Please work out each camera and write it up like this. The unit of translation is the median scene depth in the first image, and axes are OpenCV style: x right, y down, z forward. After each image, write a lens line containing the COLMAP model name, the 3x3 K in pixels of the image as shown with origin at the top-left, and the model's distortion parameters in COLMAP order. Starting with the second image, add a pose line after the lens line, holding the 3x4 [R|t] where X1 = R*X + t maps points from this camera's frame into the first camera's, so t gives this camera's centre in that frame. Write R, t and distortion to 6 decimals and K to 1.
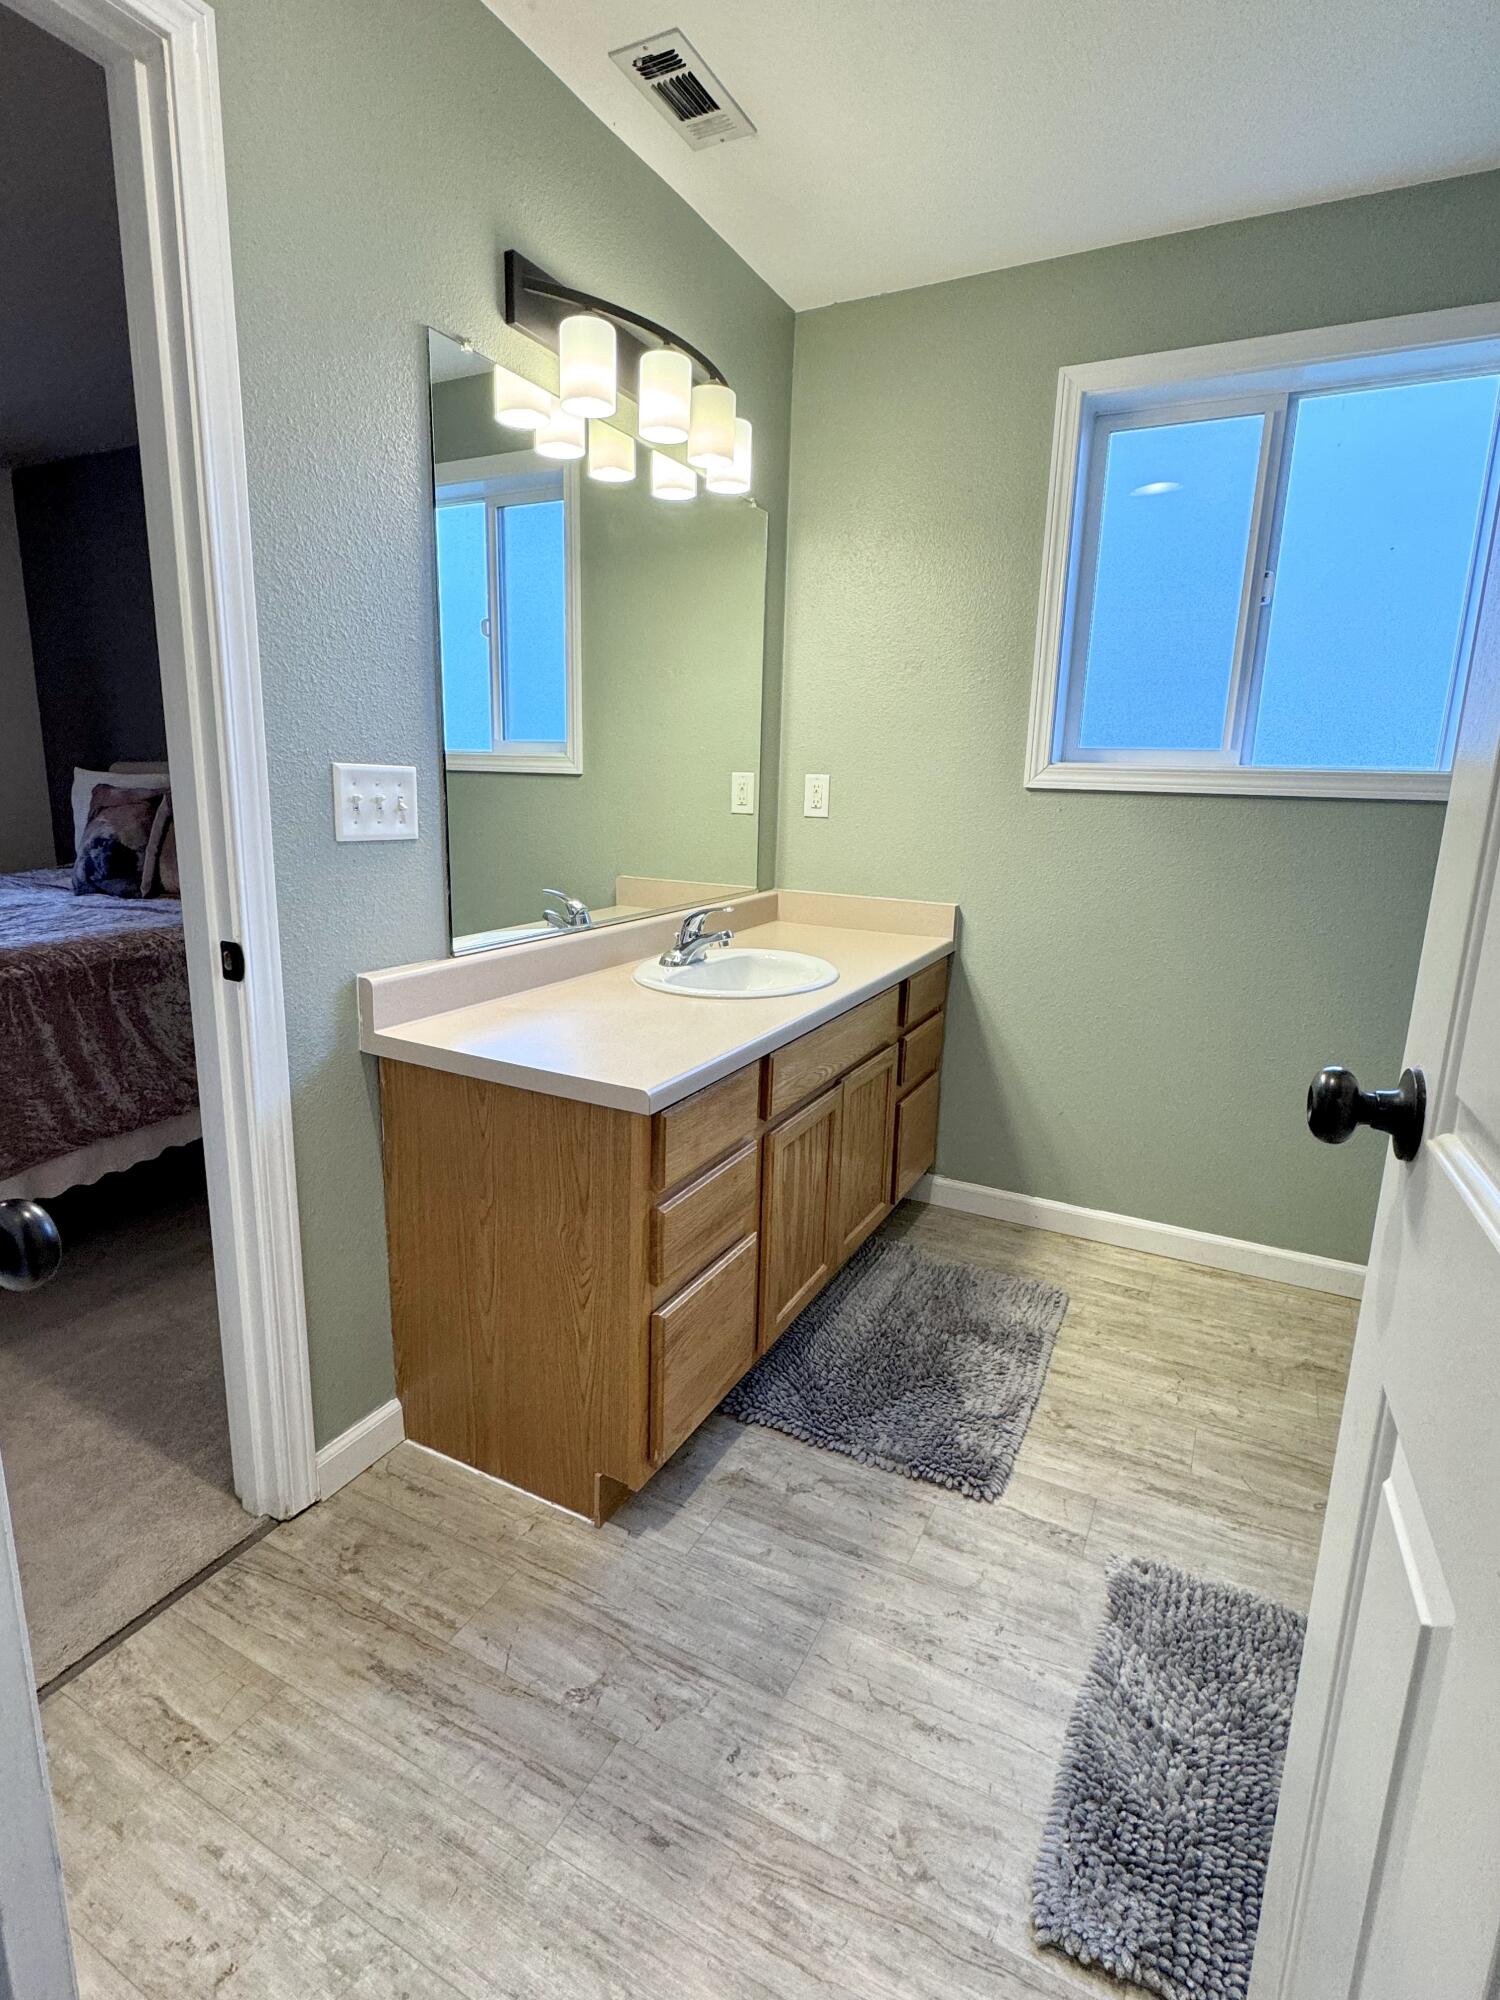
lens RADIAL K [[992.7, 0, 719.3], [0, 992.7, 1022.2], [0, 0, 1]] dist [-0.000214, -0.000913]
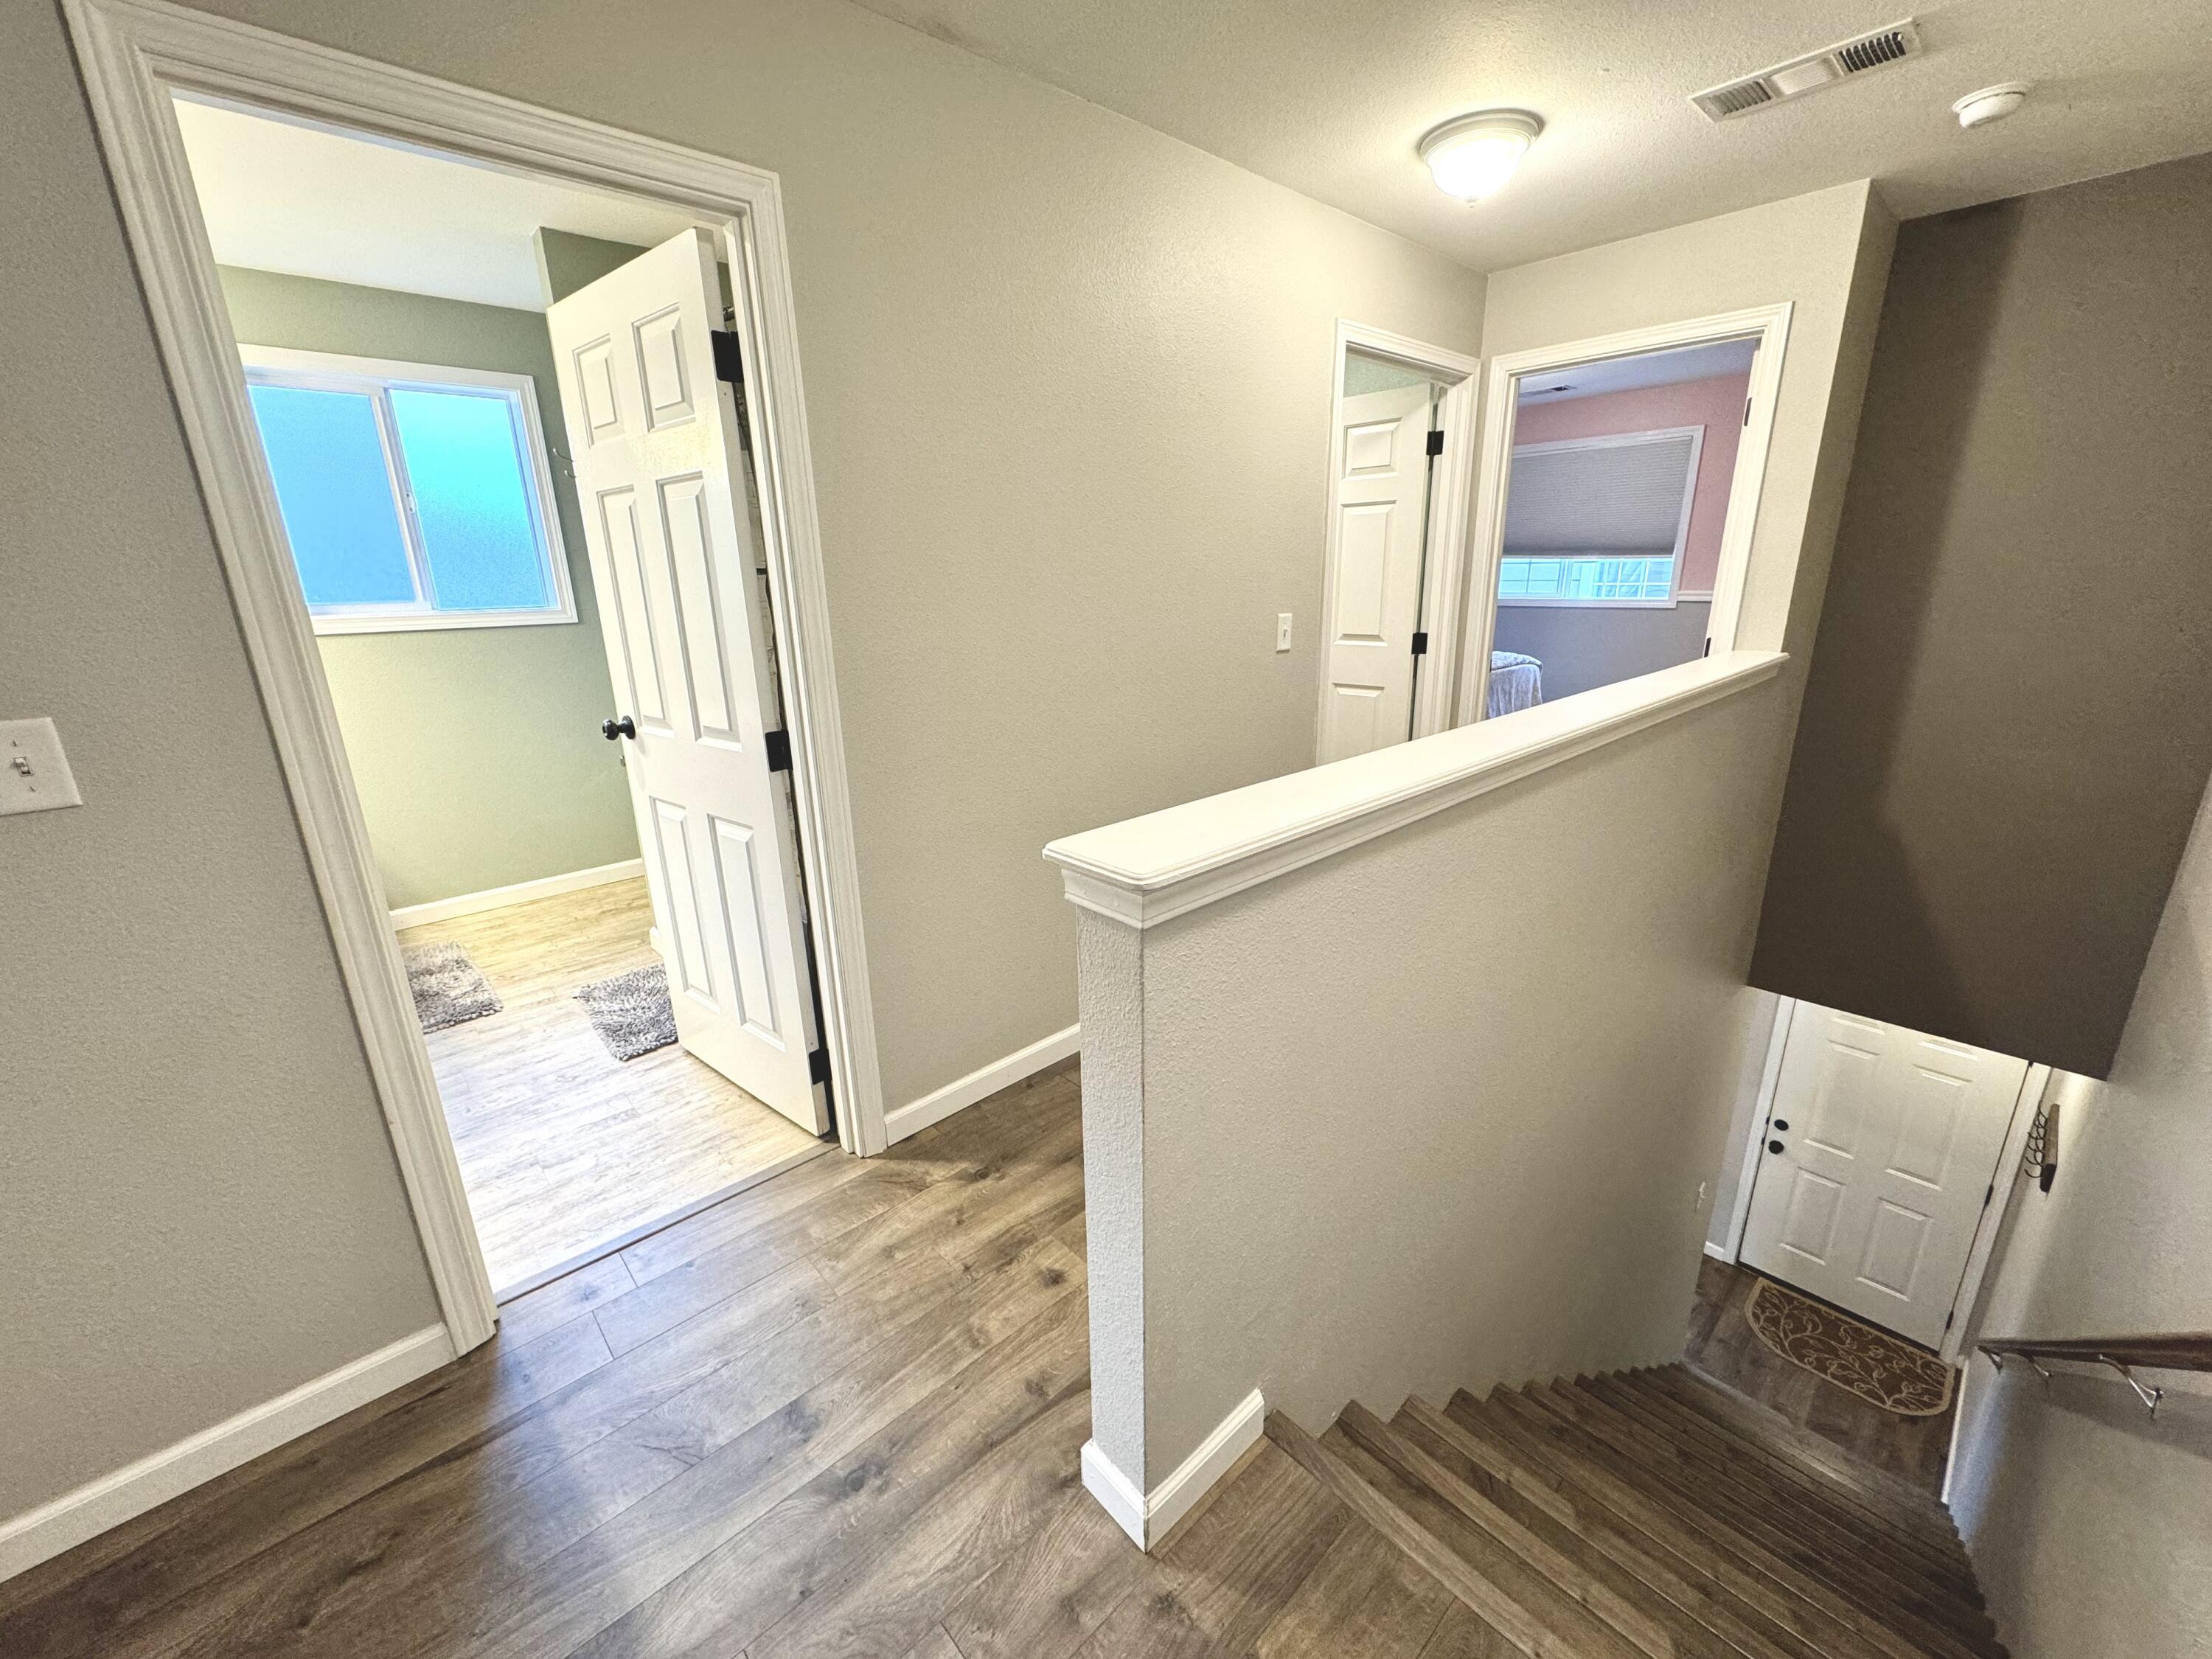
lens RADIAL K [[882.3, 0, 1109.5], [0, 882.3, 836.9], [0, 0, 1]] dist [0.016934, -0.000769]
pose [[0.331493, -0.316880, 0.888651, -0.841949], [0.261448, 0.935873, 0.236191, 0.072657], [-0.906508, 0.154040, 0.393083, -0.889149]]
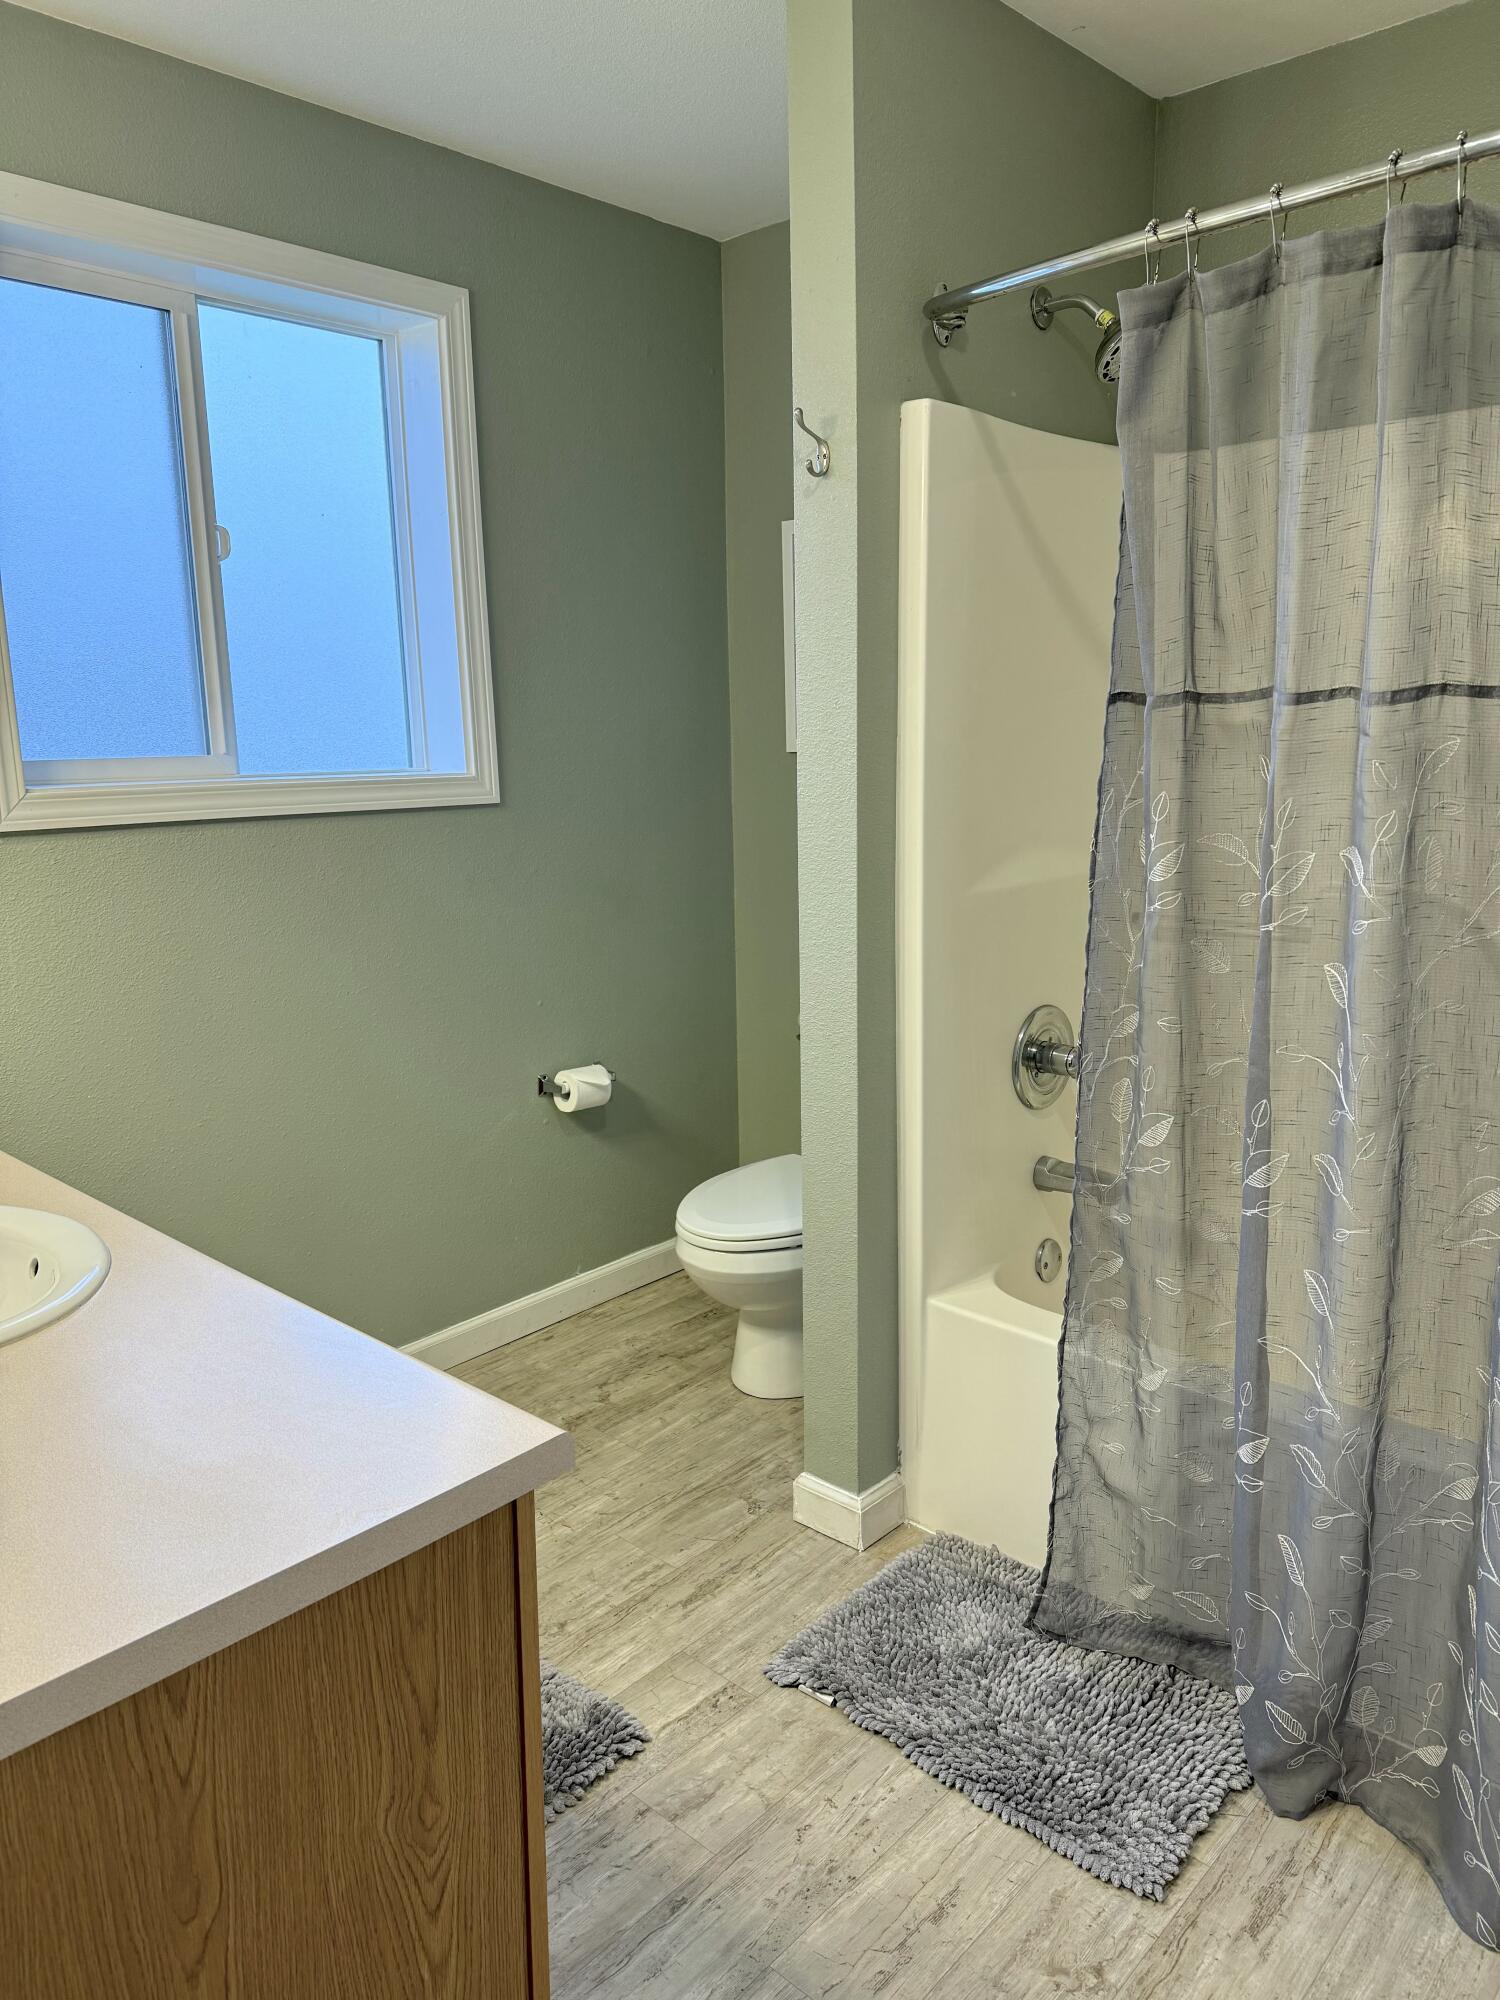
lens RADIAL K [[1417.4, 0, 831.8], [0, 1417.4, 1028.4], [0, 0, 1]] dist [0.008805, -0.000580]
pose [[0.229253, -0.245954, 0.941780, -0.670814], [0.257424, 0.948419, 0.185025, -0.240458], [-0.938710, 0.200019, 0.280742, 0.480943]]
